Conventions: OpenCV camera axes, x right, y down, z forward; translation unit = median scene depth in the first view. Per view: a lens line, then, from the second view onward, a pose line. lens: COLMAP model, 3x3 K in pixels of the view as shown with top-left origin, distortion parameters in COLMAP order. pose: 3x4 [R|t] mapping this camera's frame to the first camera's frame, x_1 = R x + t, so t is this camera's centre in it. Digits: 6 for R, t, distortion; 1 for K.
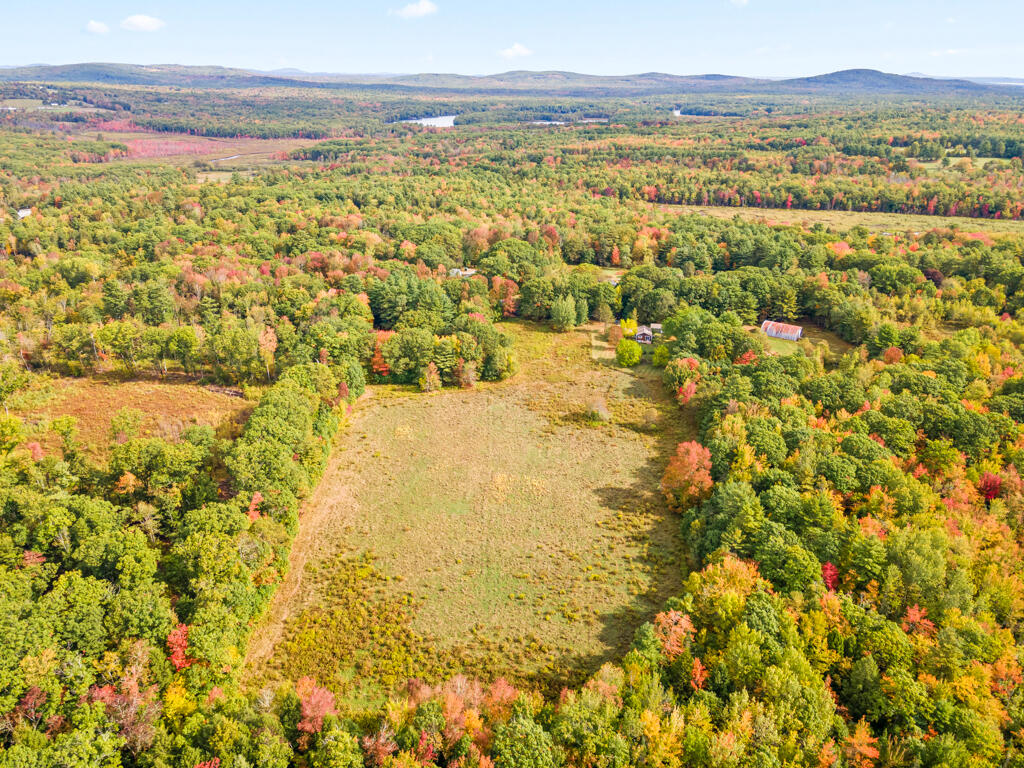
lens RADIAL K [[772.4, 0, 512.0], [0, 772.4, 384.0], [0, 0, 1]] dist [0.030698, 0.027712]
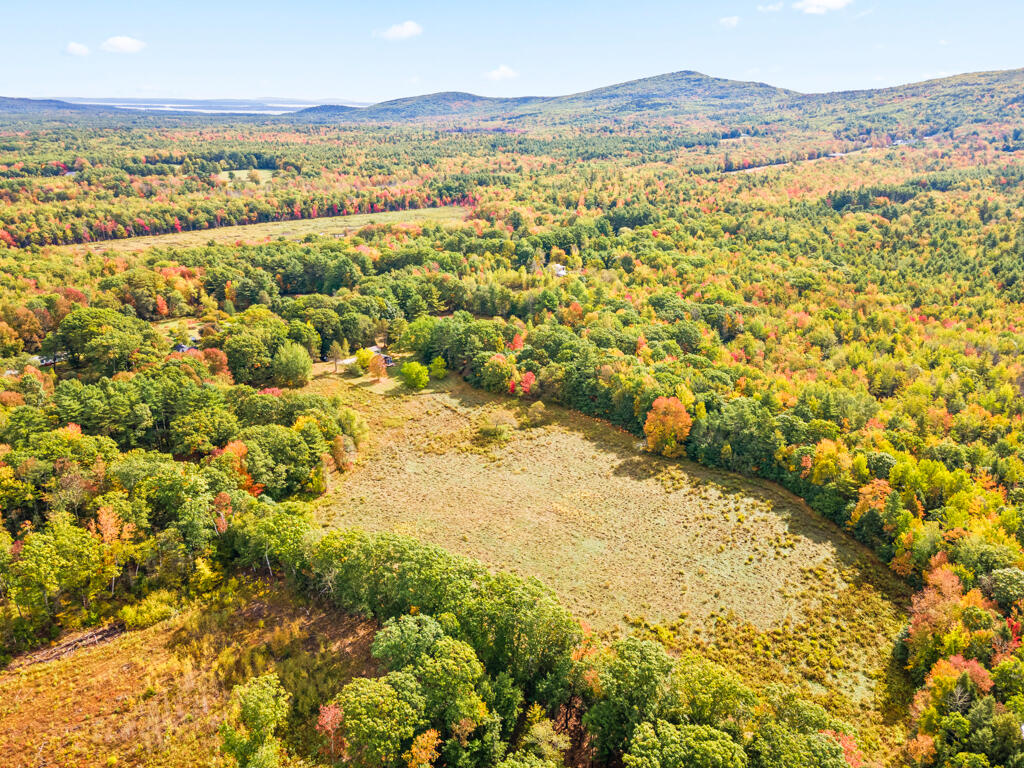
lens RADIAL K [[772.4, 0, 512.0], [0, 772.4, 384.0], [0, 0, 1]] dist [0.030698, 0.027712]
pose [[0.480706, -0.309776, 0.820342, -0.289275], [0.329496, 0.930775, 0.158398, -0.070465], [-0.812622, 0.194157, 0.549499, 0.185592]]
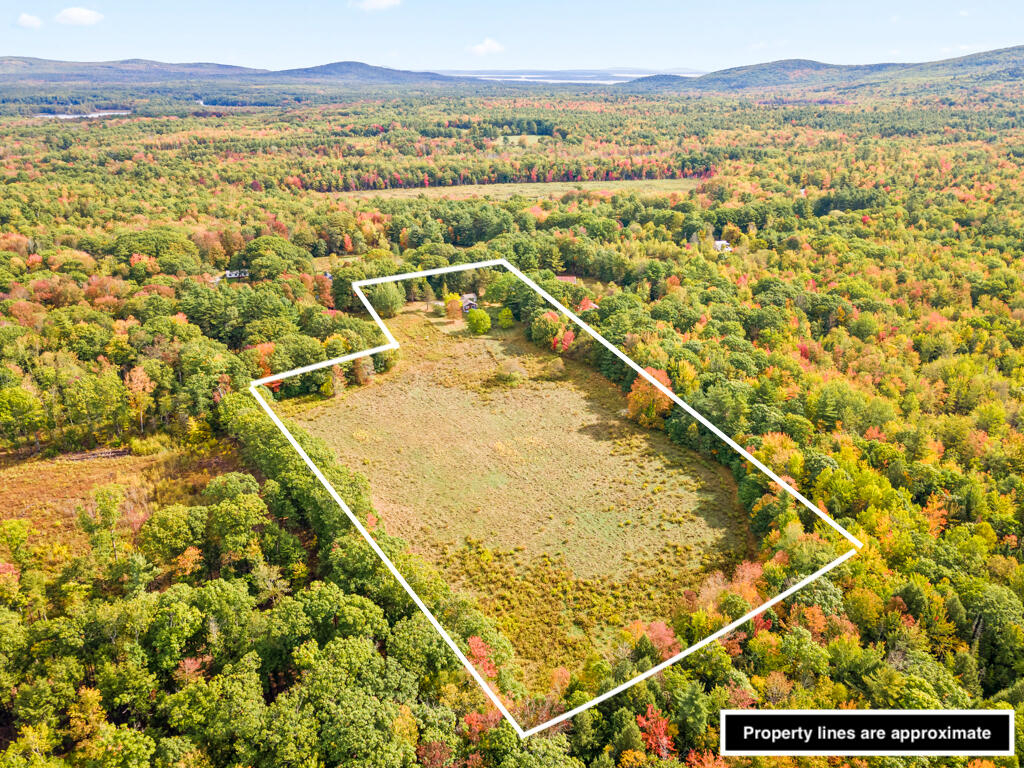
lens RADIAL K [[772.4, 0, 512.0], [0, 772.4, 384.0], [0, 0, 1]] dist [0.030698, 0.027712]
pose [[0.806772, -0.227281, 0.545401, -0.207004], [0.221798, 0.972049, 0.076985, -0.013636], [-0.547653, 0.058859, 0.834633, 0.041885]]
